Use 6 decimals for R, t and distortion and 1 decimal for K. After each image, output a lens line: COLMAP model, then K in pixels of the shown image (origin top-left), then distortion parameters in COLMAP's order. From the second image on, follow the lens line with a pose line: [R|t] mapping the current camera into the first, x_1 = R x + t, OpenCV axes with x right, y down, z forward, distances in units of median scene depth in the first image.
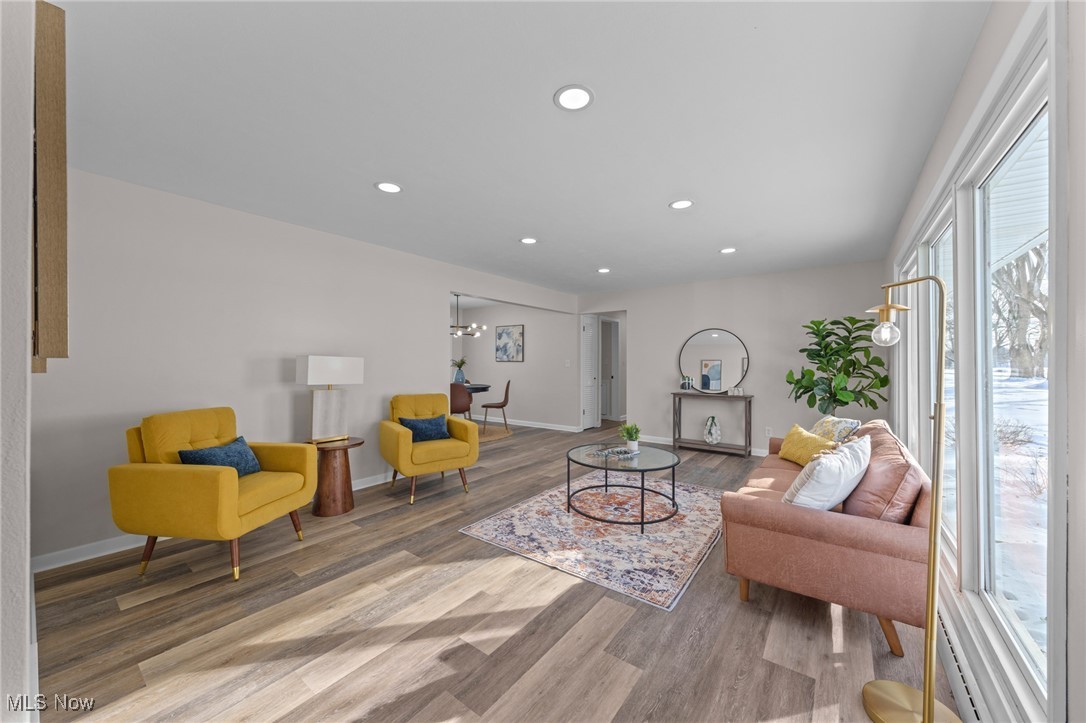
lens RADIAL K [[393.5, 0, 543.0], [0, 393.5, 361.5], [0, 0, 1]] dist [-0.002844, -0.000030]
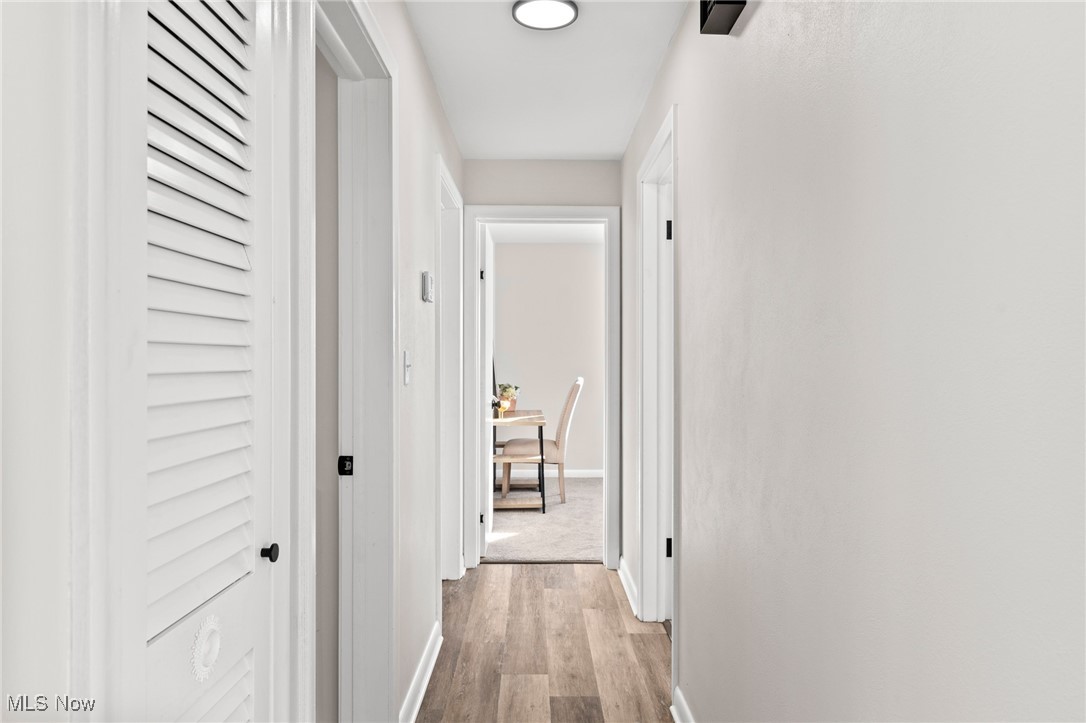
lens RADIAL K [[712.2, 0, 560.7], [0, 712.2, 360.4], [0, 0, 1]] dist [0.000360, -0.000023]
pose [[0.775522, -0.001625, 0.631318, 0.179163], [-0.000509, 0.999995, 0.003199, 0.002784], [-0.631320, -0.002802, 0.775517, 1.803736]]
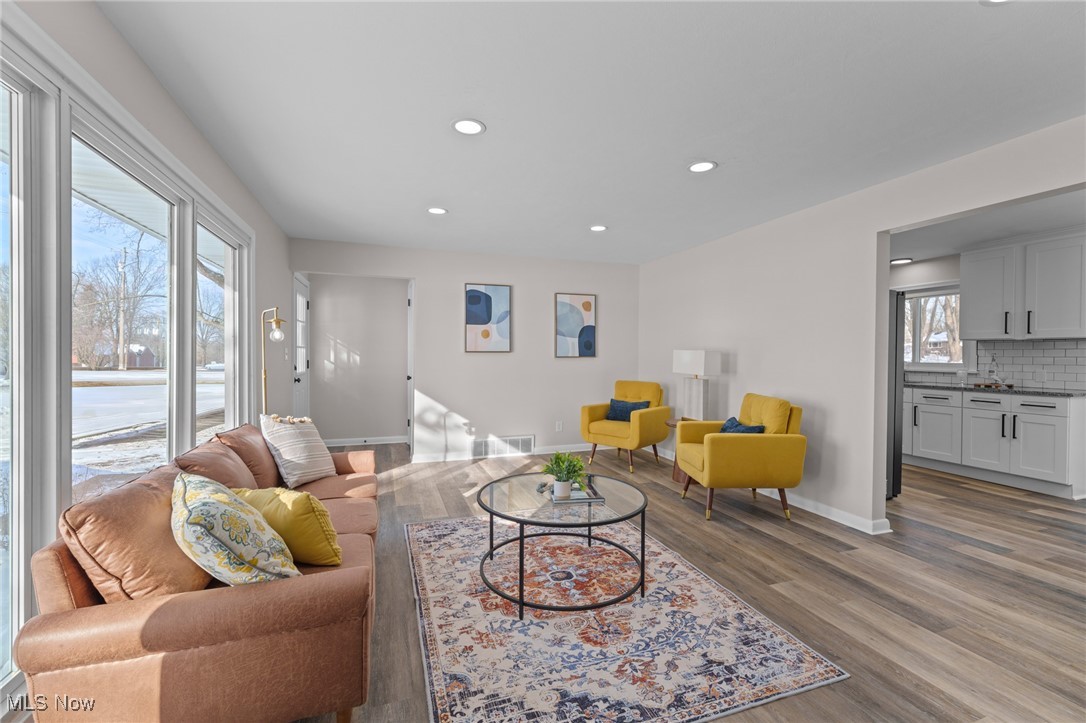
lens RADIAL K [[458.0, 0, 541.6], [0, 458.0, 359.9], [0, 0, 1]] dist [-0.001205, 0.000023]
pose [[-0.554282, 0.005574, -0.832310, 0.806046], [-0.006758, 0.999914, 0.011197, 0.003917], [0.832301, 0.011831, -0.554197, 1.311109]]
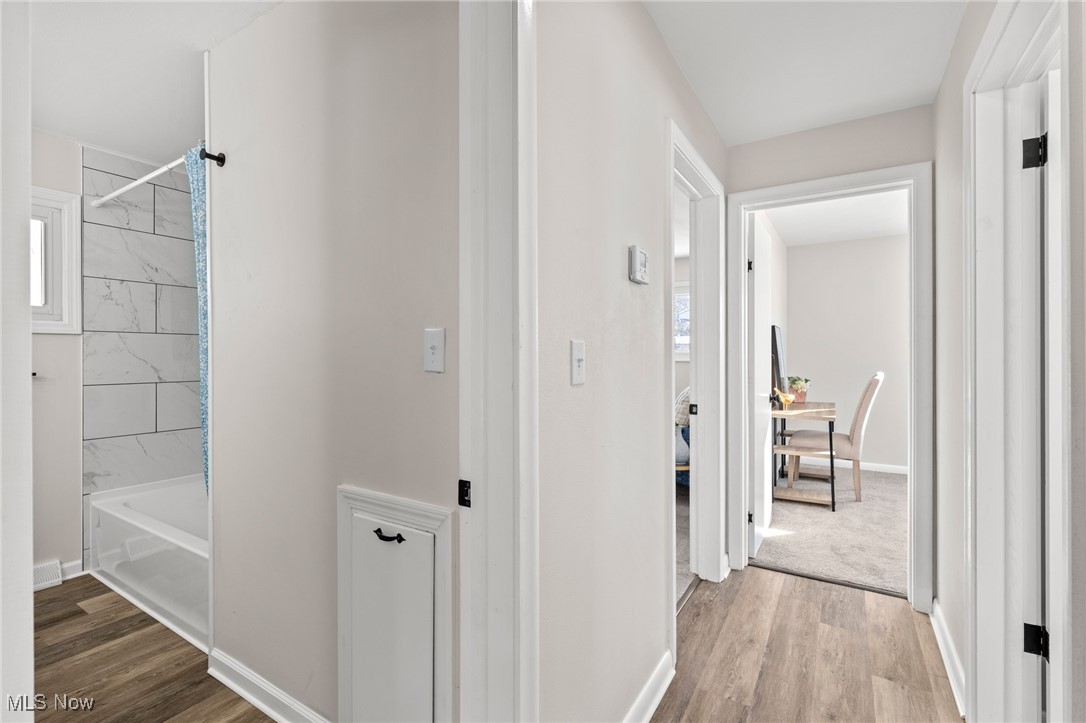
lens RADIAL K [[476.9, 0, 552.1], [0, 476.9, 356.1], [0, 0, 1]] dist [0.000523, -0.000415]
pose [[0.995644, -0.004871, 0.093106, 0.451380], [0.004609, 0.999985, 0.003029, 0.006440], [-0.093120, -0.002587, 0.995652, 2.087269]]
